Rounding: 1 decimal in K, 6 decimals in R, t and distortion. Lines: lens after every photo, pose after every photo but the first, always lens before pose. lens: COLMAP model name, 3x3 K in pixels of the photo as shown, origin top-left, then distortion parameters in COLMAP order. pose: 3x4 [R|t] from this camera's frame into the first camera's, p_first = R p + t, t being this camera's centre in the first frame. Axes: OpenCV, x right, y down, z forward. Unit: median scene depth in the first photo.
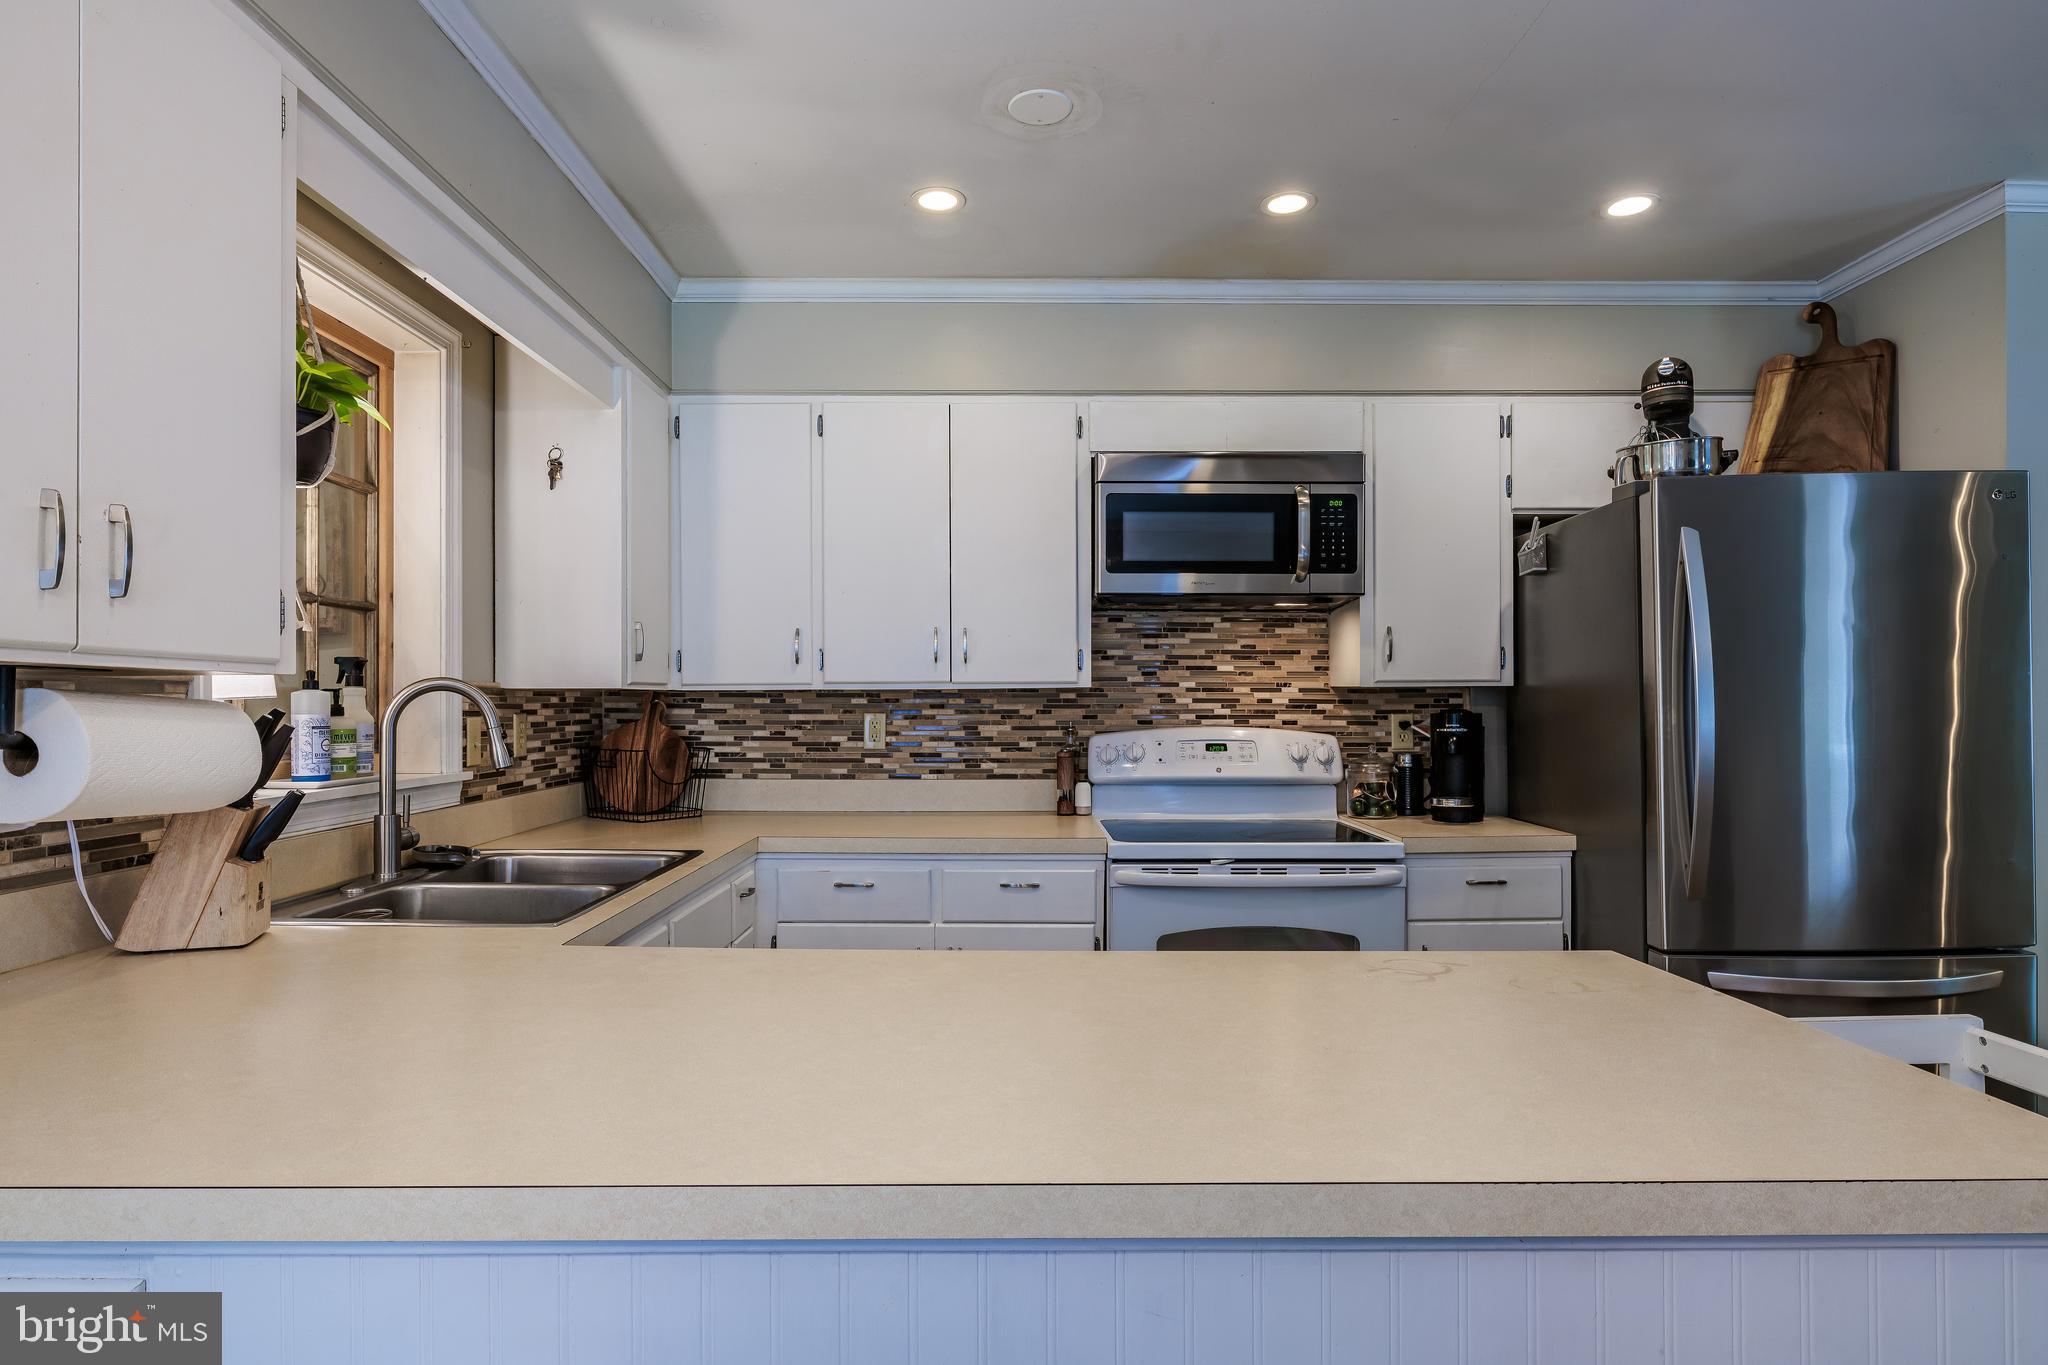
lens RADIAL K [[1101.4, 0, 1021.7], [0, 1101.4, 691.7], [0, 0, 1]] dist [0.000505, 0.001262]
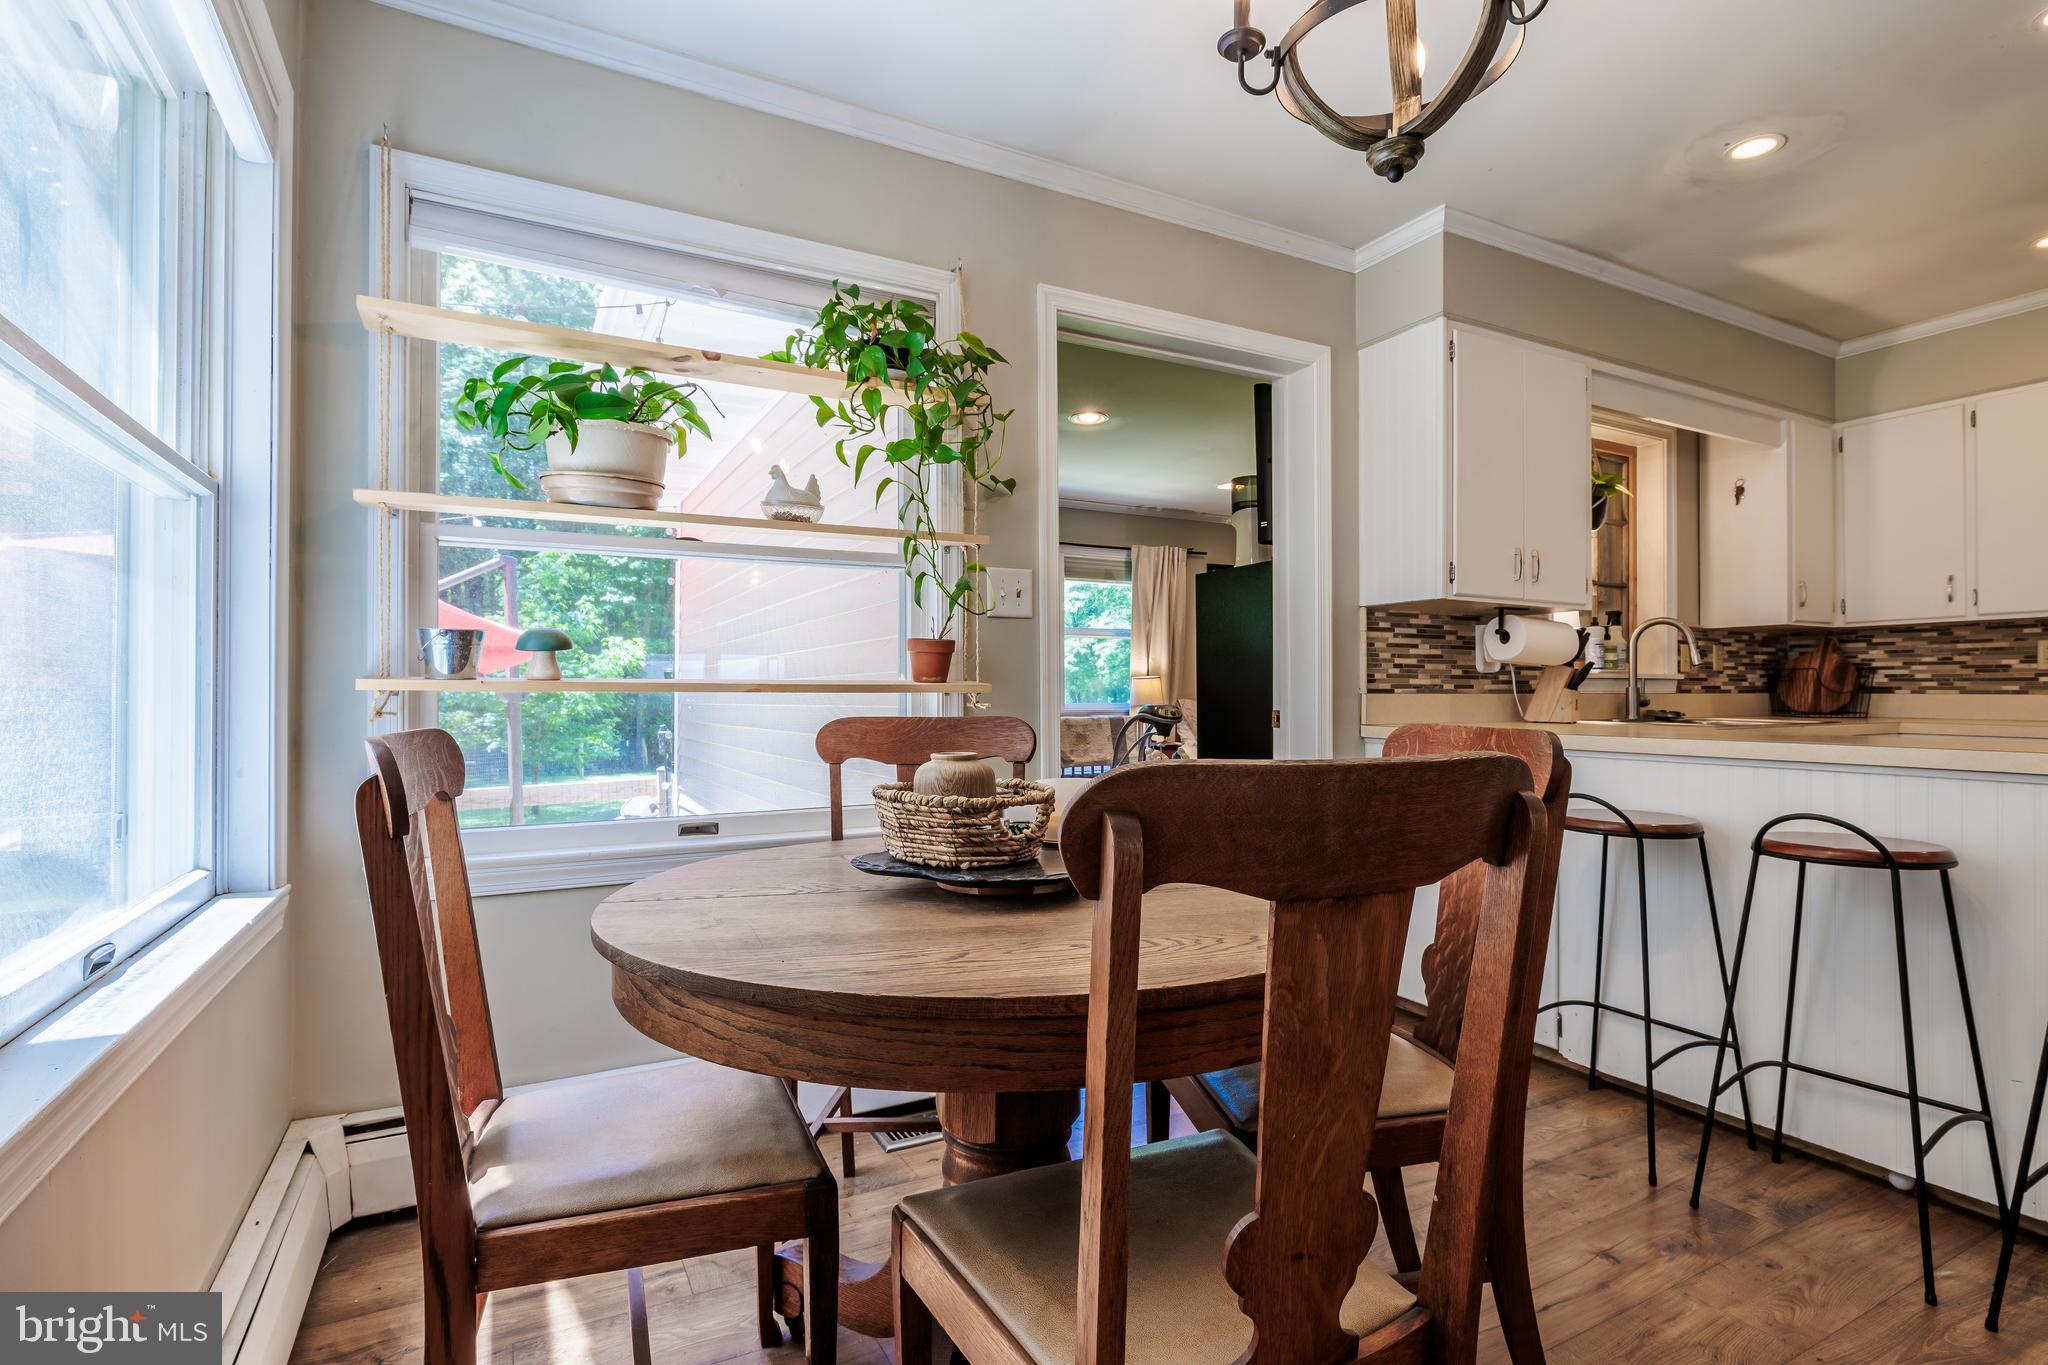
lens RADIAL K [[979.3, 0, 1010.9], [0, 979.3, 689.4], [0, 0, 1]] dist [0.002451, 0.000294]
pose [[0.455813, -0.000606, -0.890076, 0.364204], [0.004235, 0.999990, 0.001488, 0.080310], [0.890066, -0.004448, 0.455811, -0.602090]]
